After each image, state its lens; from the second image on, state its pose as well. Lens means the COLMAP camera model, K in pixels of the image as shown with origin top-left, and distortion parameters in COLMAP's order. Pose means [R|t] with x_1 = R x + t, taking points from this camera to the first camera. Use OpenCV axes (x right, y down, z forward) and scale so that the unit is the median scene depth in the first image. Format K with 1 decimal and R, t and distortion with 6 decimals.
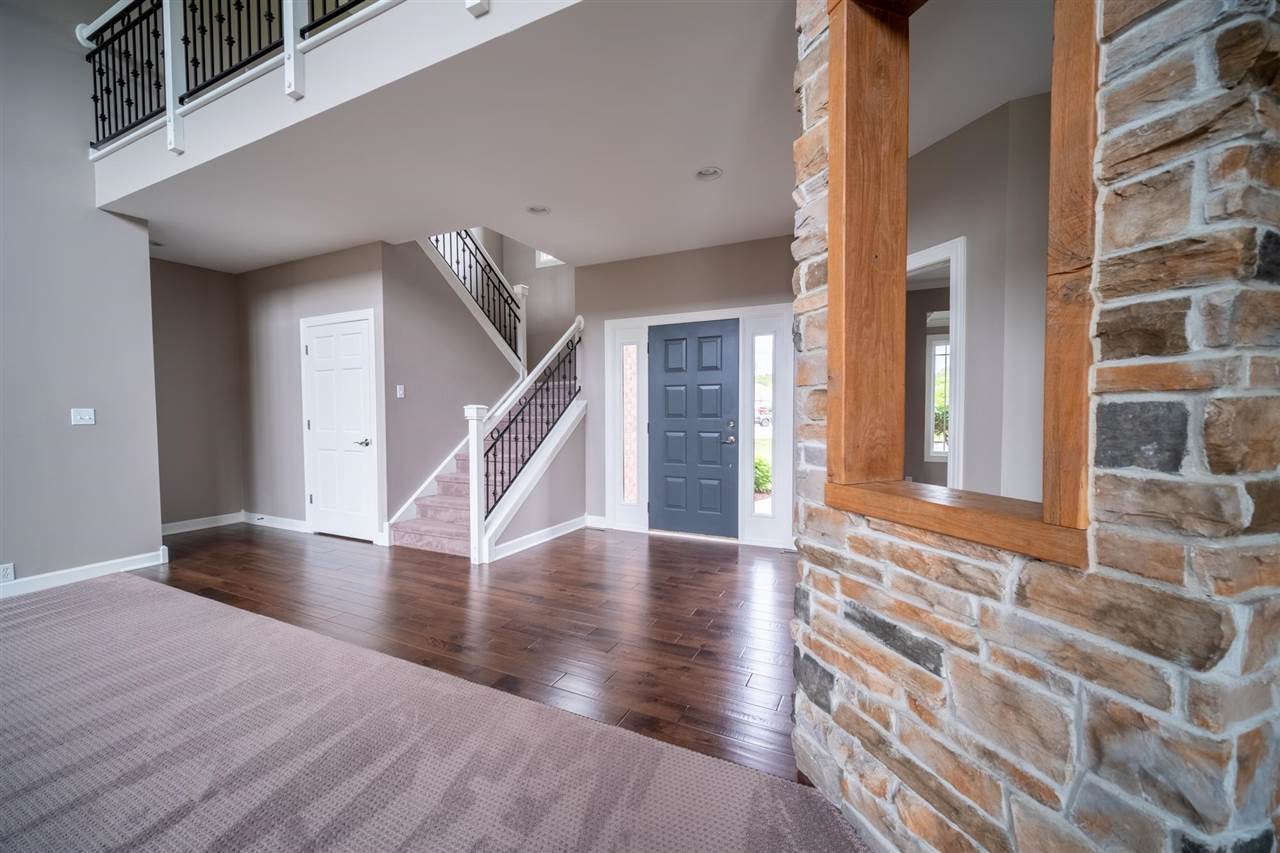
lens RADIAL K [[492.3, 0, 640.0], [0, 492.3, 426.5], [0, 0, 1]] dist [0.000120, -0.000001]
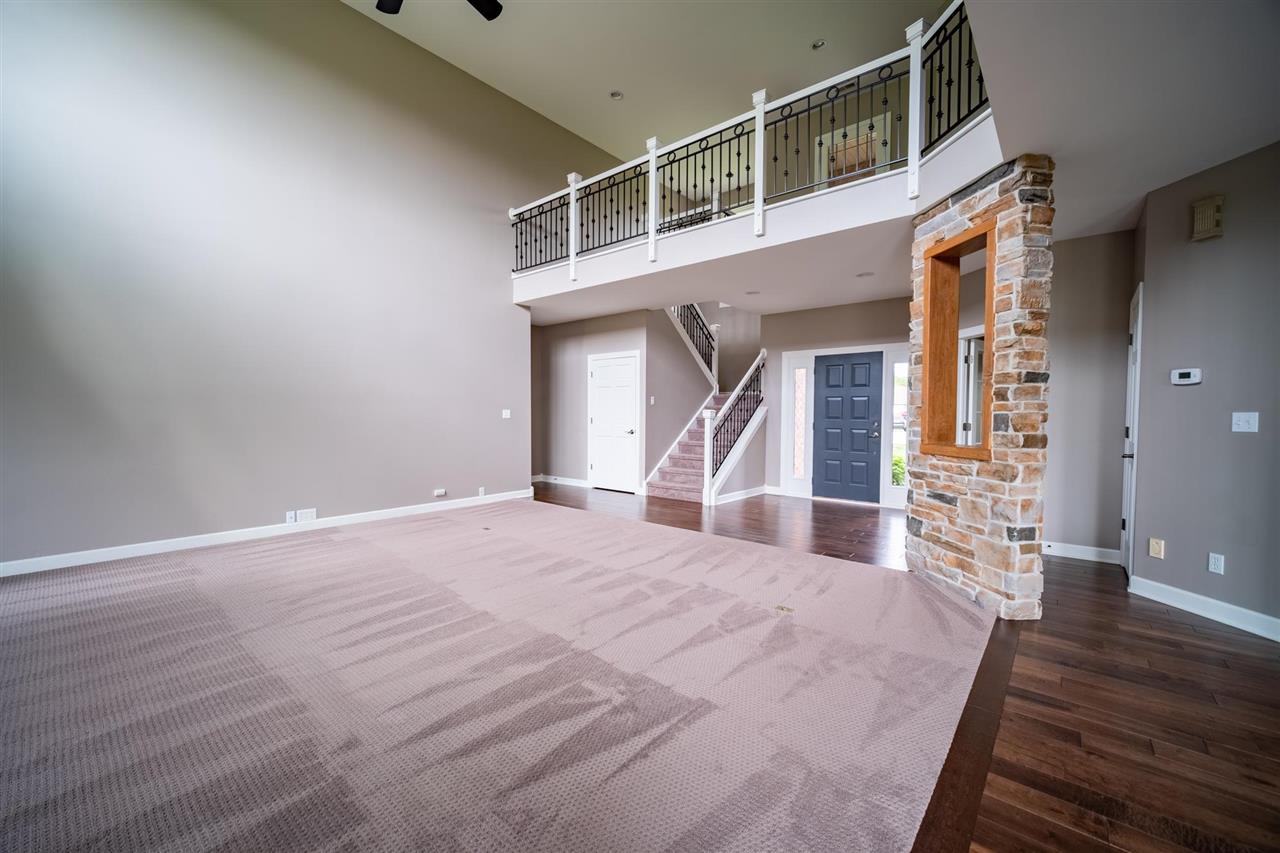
lens RADIAL K [[469.9, 0, 656.3], [0, 469.9, 427.0], [0, 0, 1]] dist [-0.001049, -0.000142]
pose [[0.969889, 0.017576, -0.242911, -0.316265], [-0.018437, 0.999829, -0.001269, 0.051231], [0.242847, 0.005710, 0.970048, -1.506097]]
